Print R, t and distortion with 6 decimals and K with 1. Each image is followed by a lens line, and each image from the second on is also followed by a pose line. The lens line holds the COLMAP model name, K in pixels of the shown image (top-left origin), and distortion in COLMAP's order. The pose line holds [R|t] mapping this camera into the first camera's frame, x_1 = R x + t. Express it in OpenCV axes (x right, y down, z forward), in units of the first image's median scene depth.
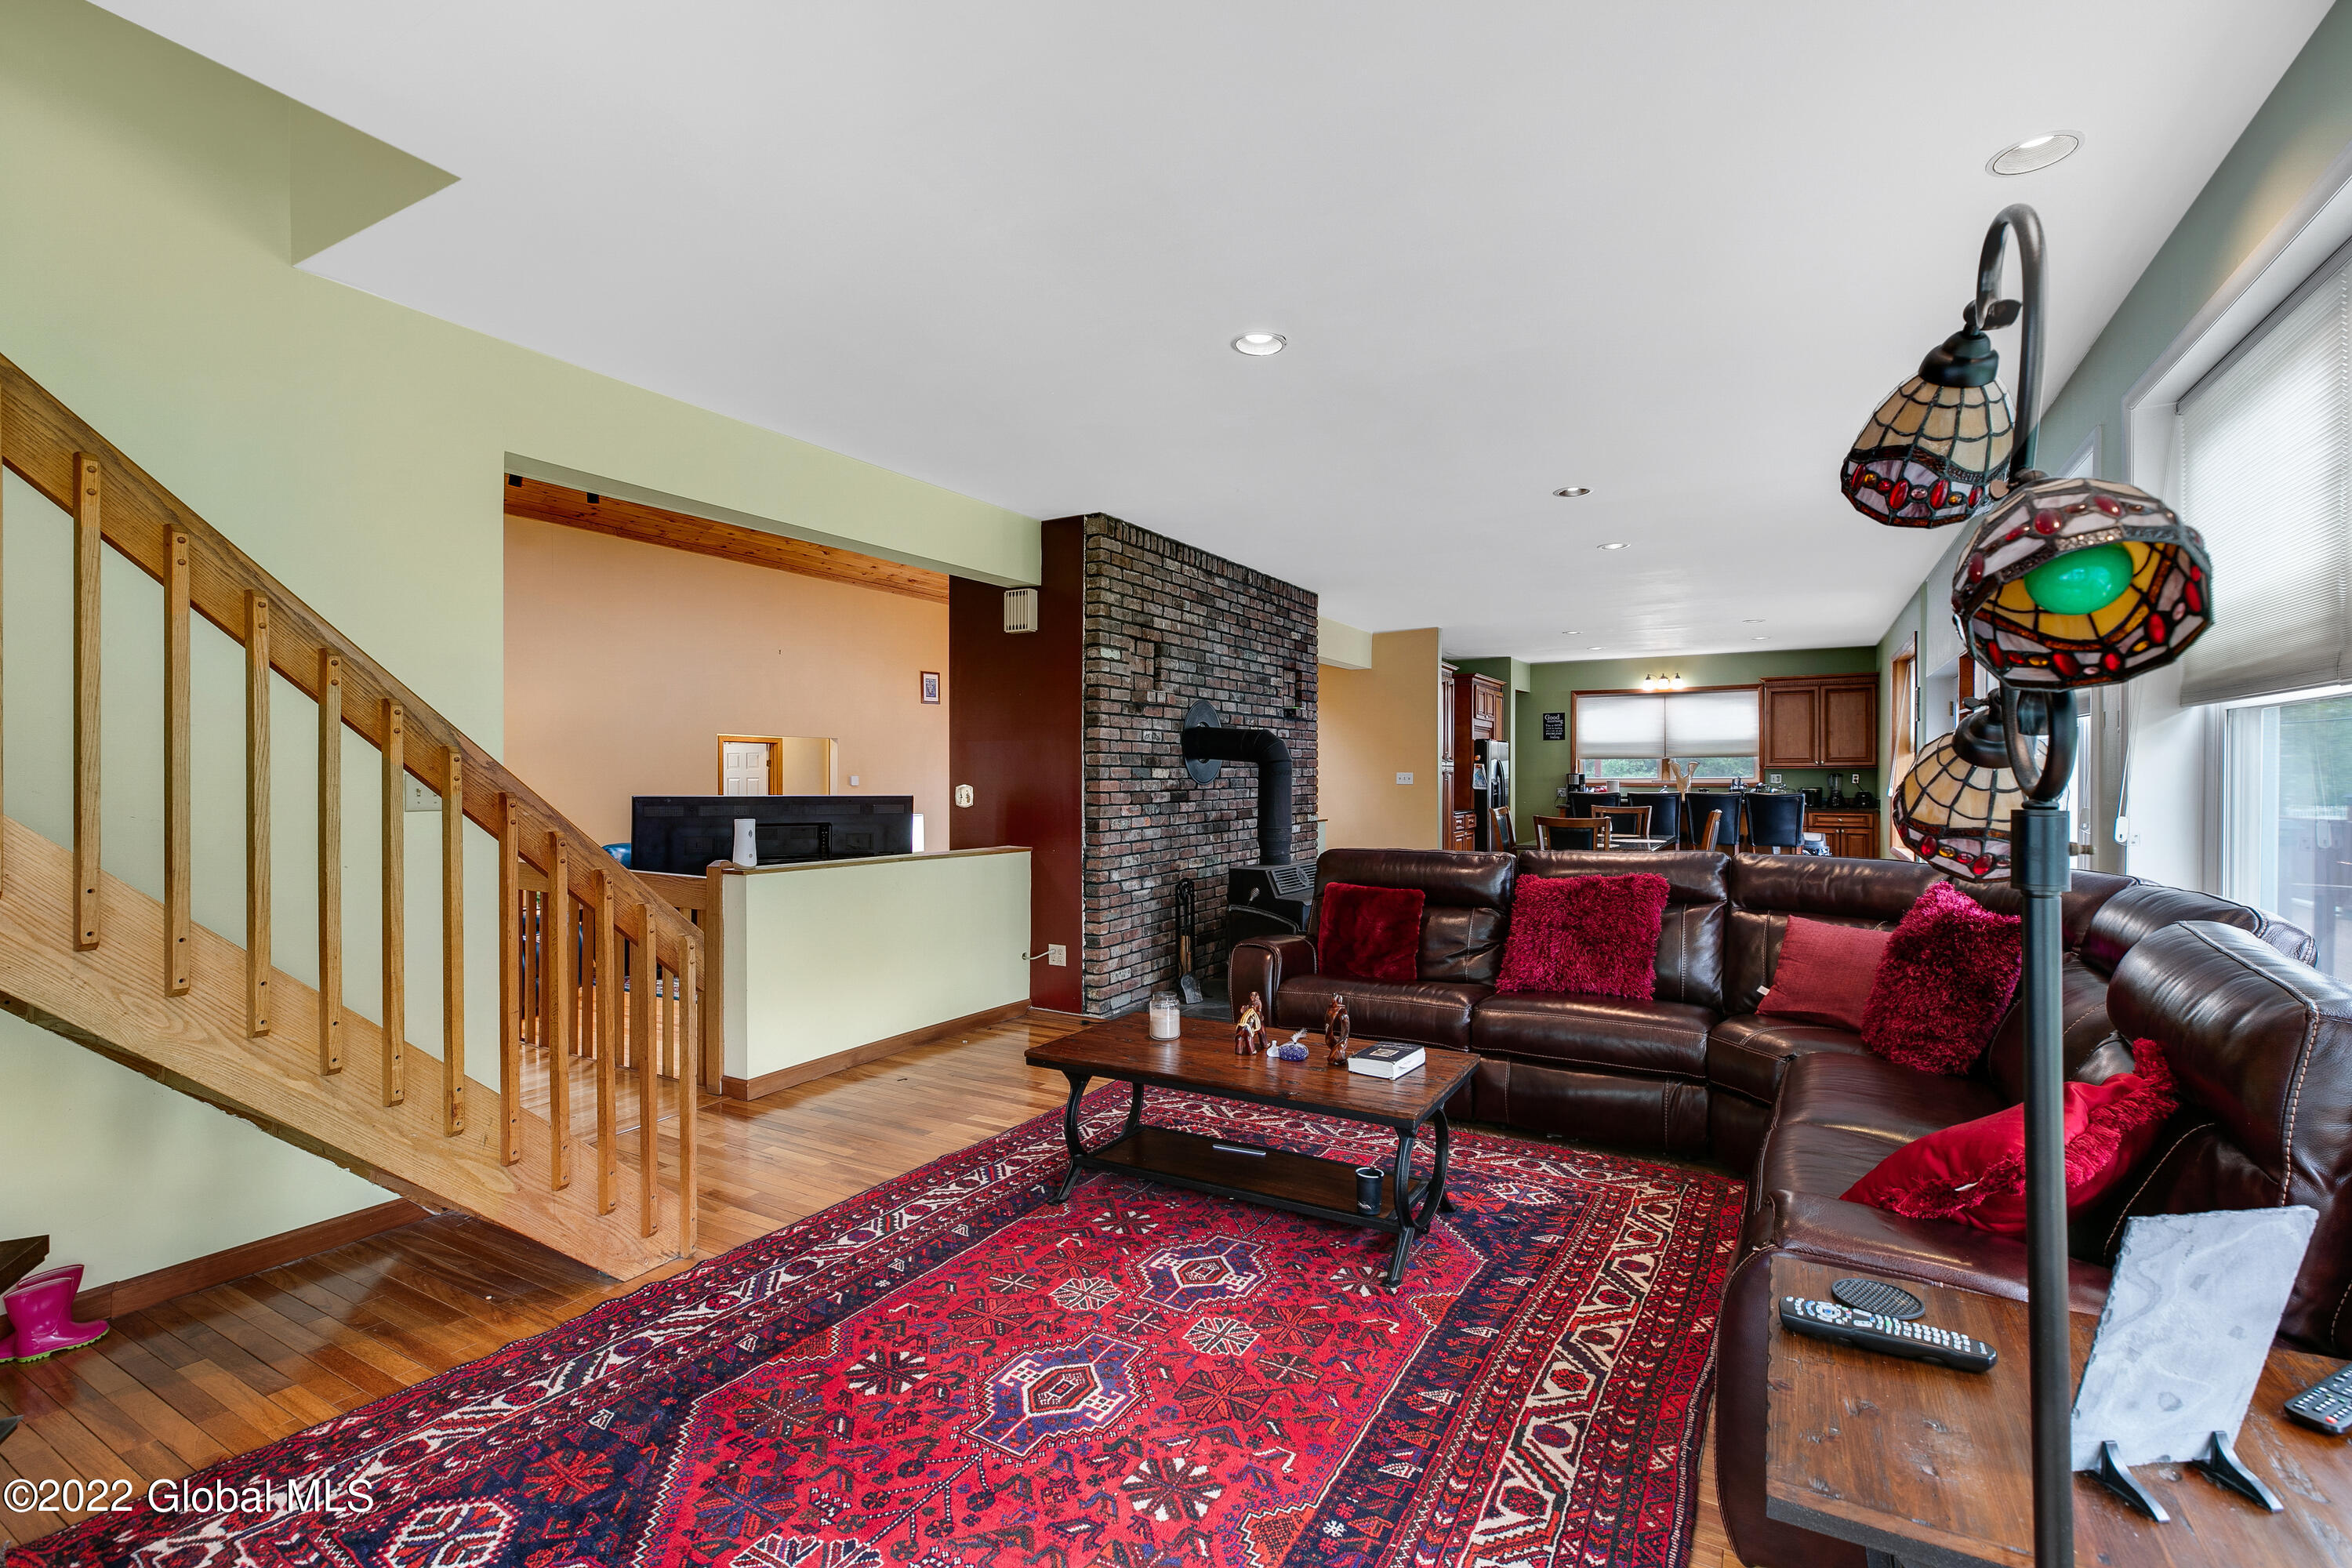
lens RADIAL K [[1052.9, 0, 1169.9], [0, 1052.9, 776.6], [0, 0, 1]] dist [0.005051, -0.001133]
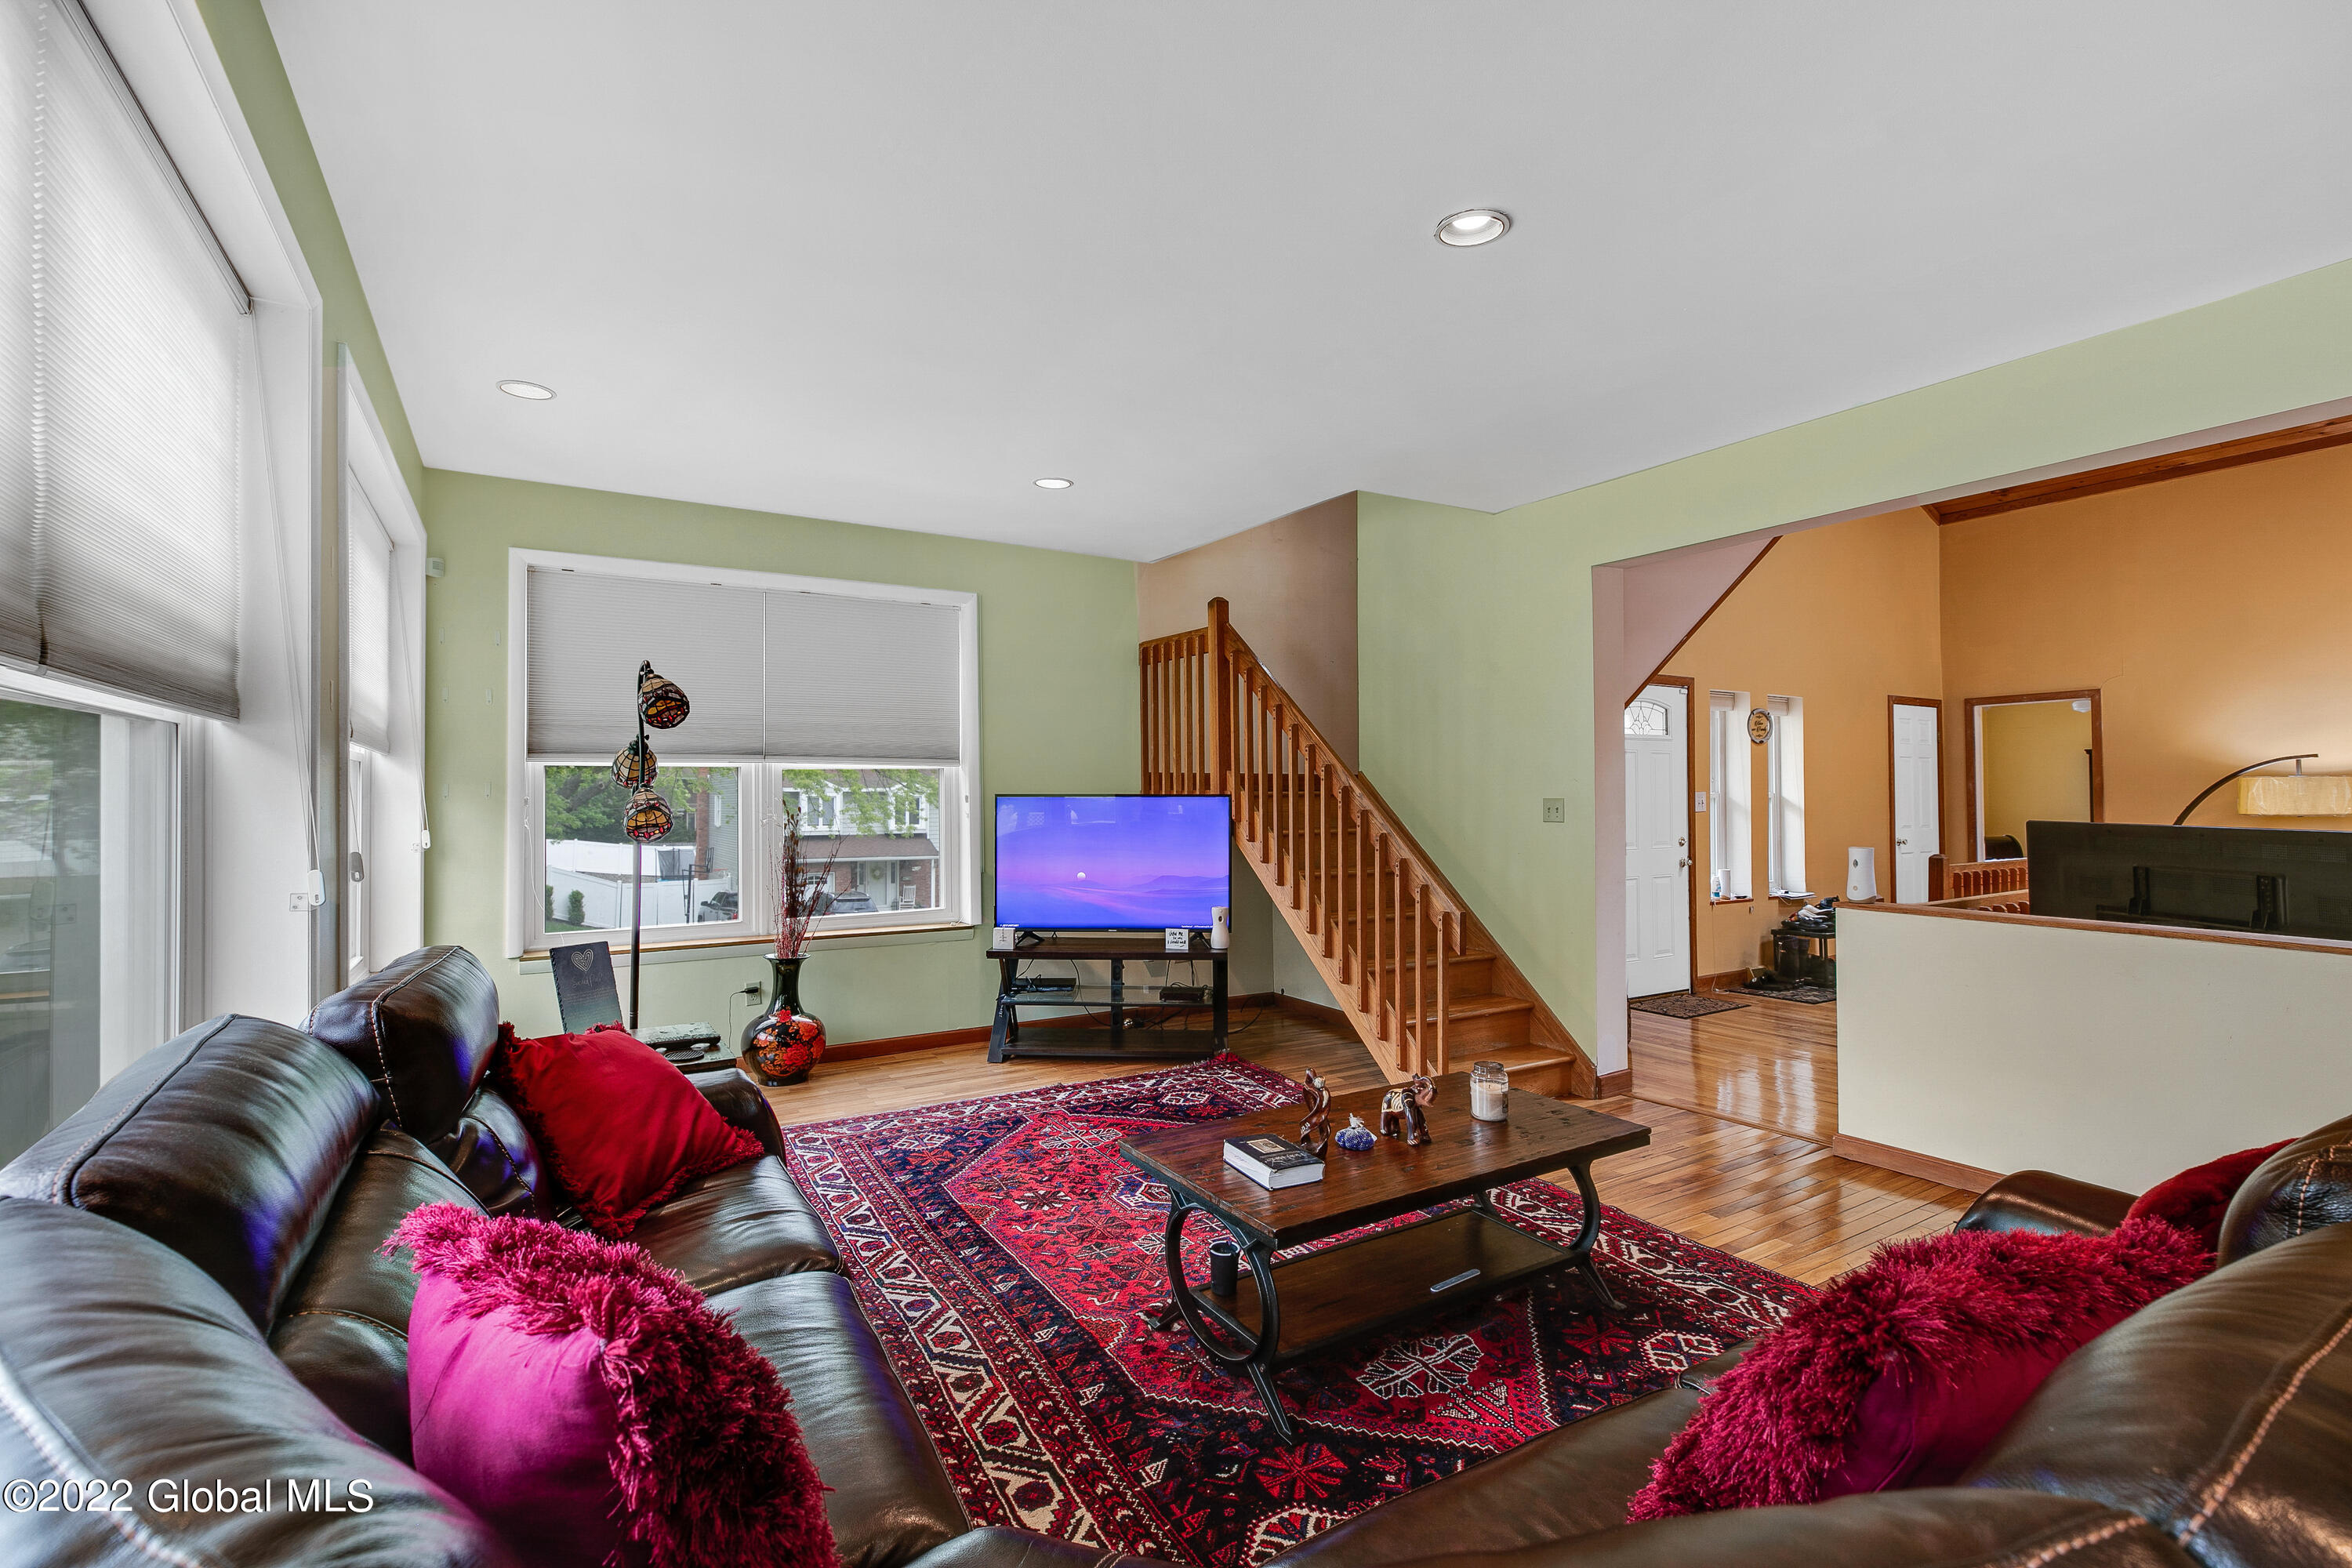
lens RADIAL K [[1052.9, 0, 1180.7], [0, 1052.9, 787.8], [0, 0, 1]] dist [0.005051, -0.001133]
pose [[-0.470668, -0.003437, -0.882304, 0.472136], [0.004863, 0.999967, -0.006489, -0.004383], [0.882297, -0.007345, -0.470636, 0.657912]]
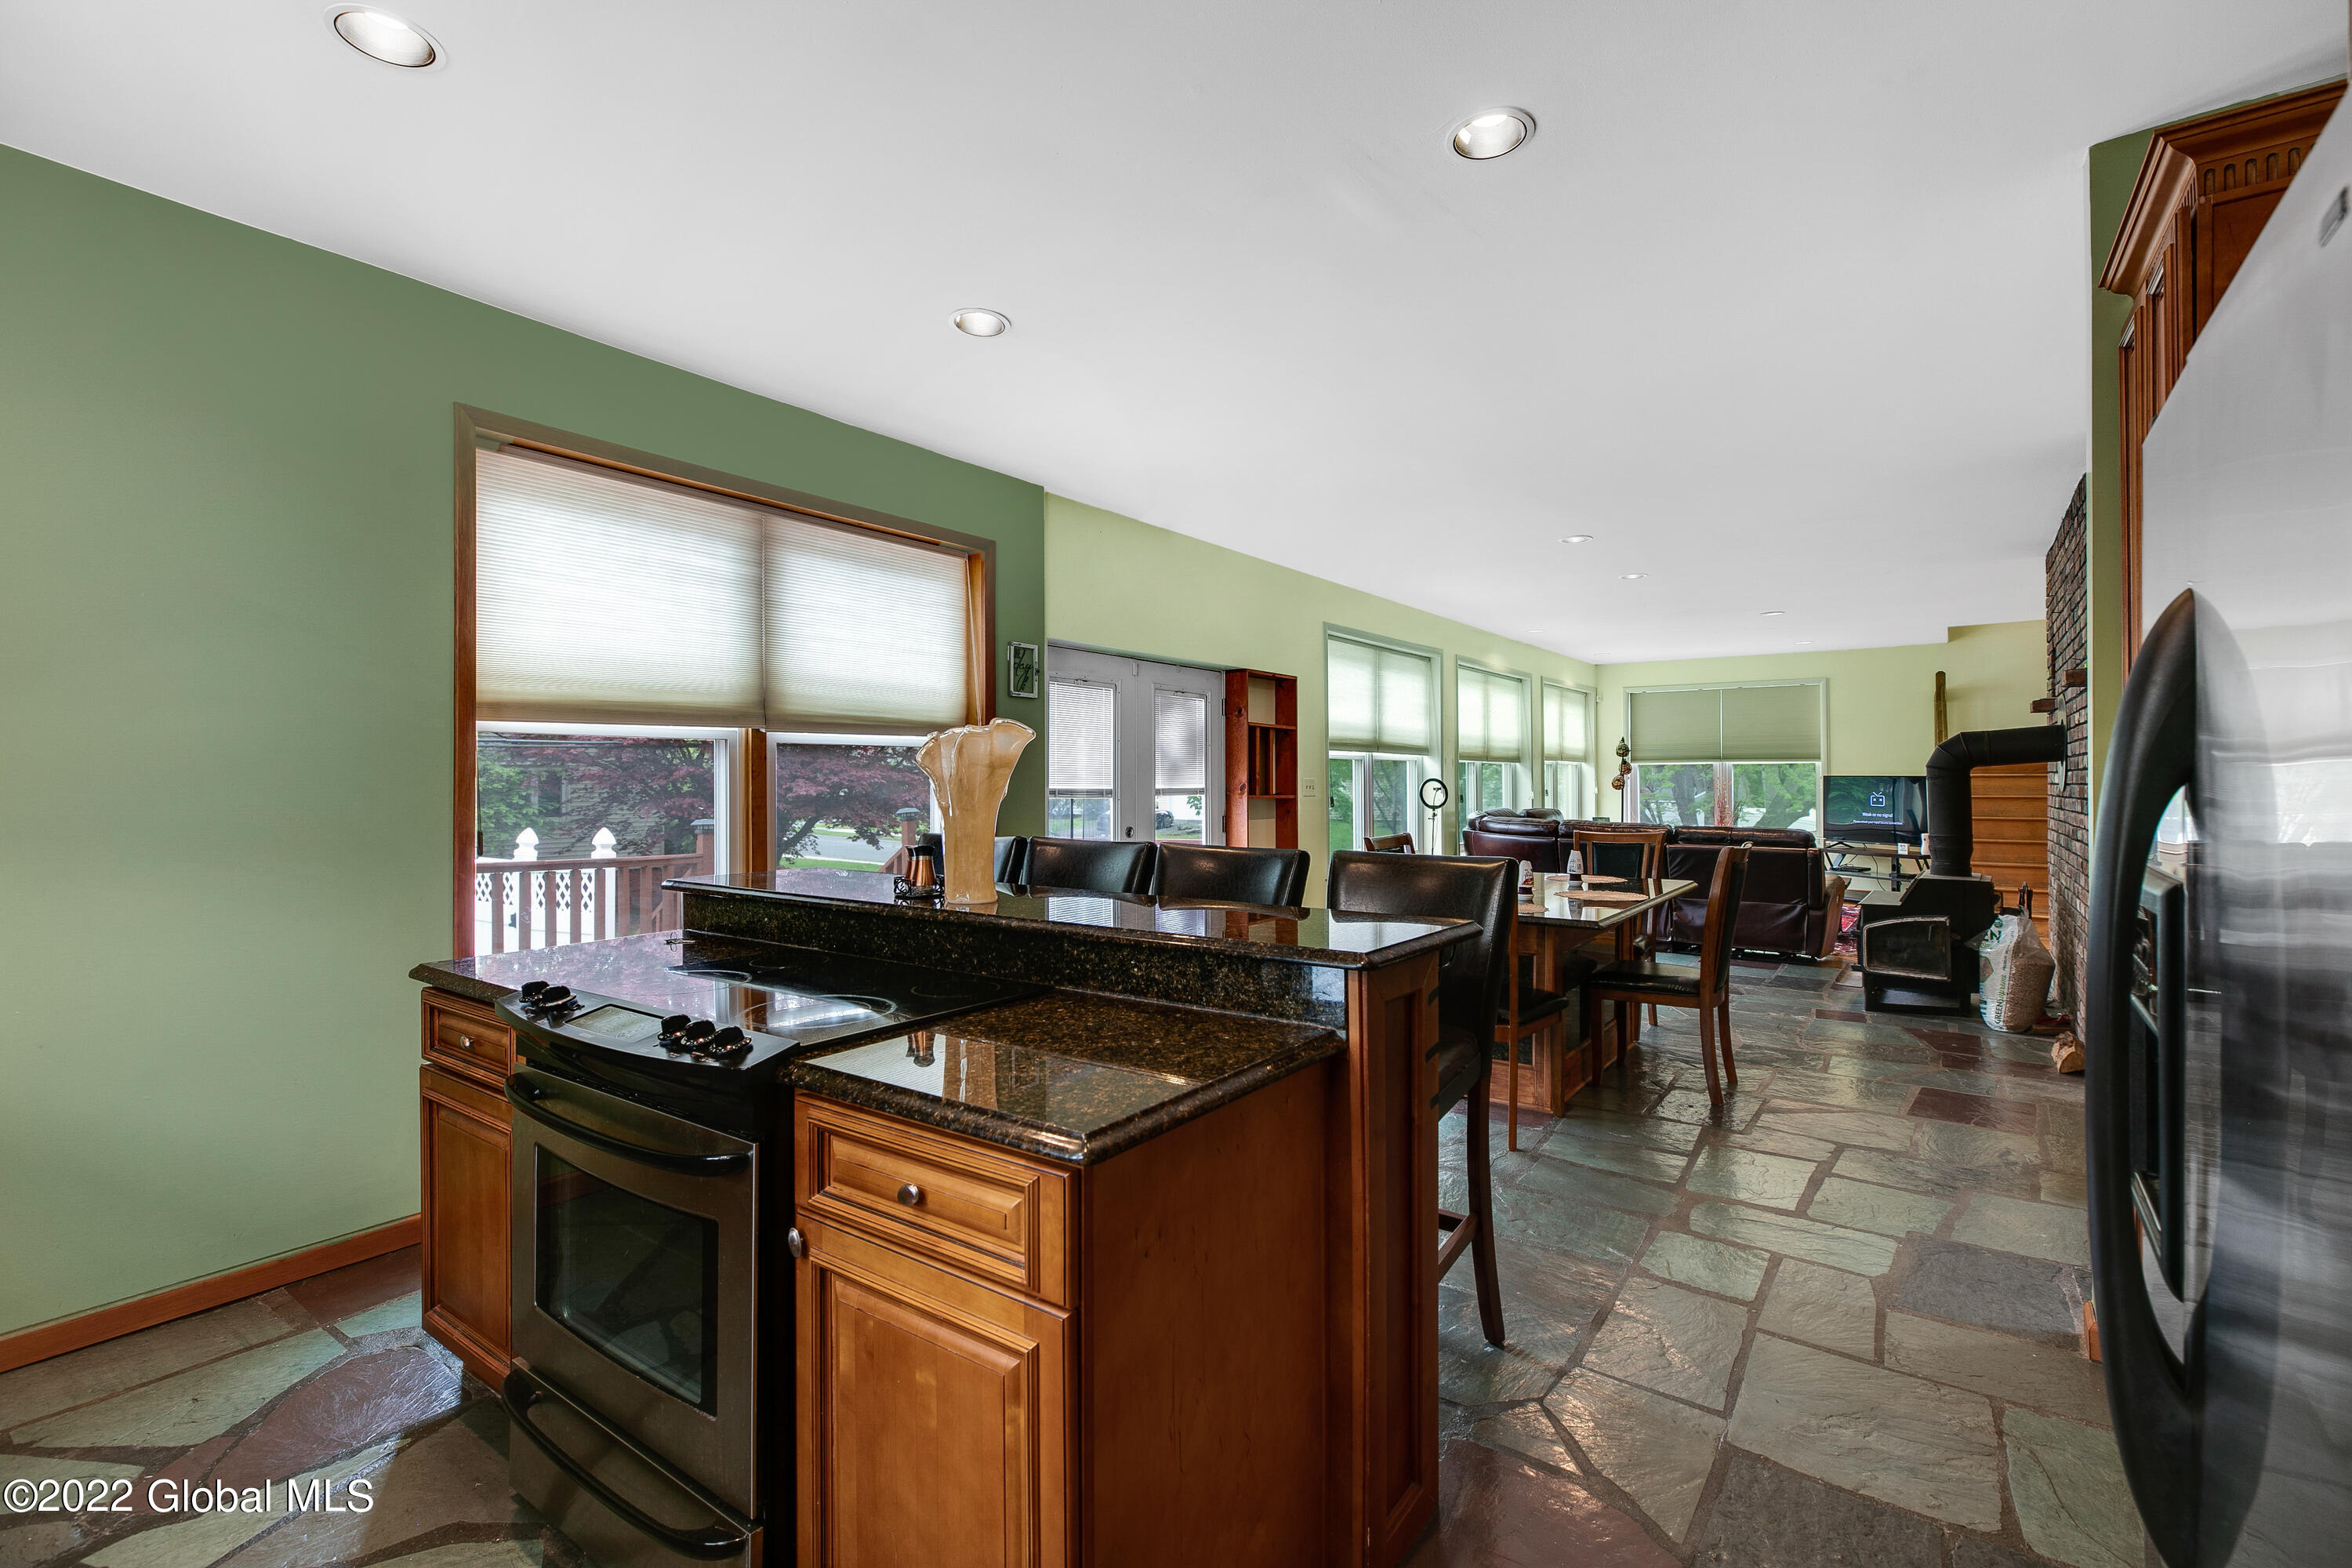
lens RADIAL K [[1052.9, 0, 1163.9], [0, 1052.9, 775.2], [0, 0, 1]] dist [0.005051, -0.001133]
pose [[-0.994940, 0.004253, 0.100385, 0.742329], [0.004076, 0.999990, -0.001972, -0.007383], [-0.100392, -0.001553, -0.994947, 2.103725]]
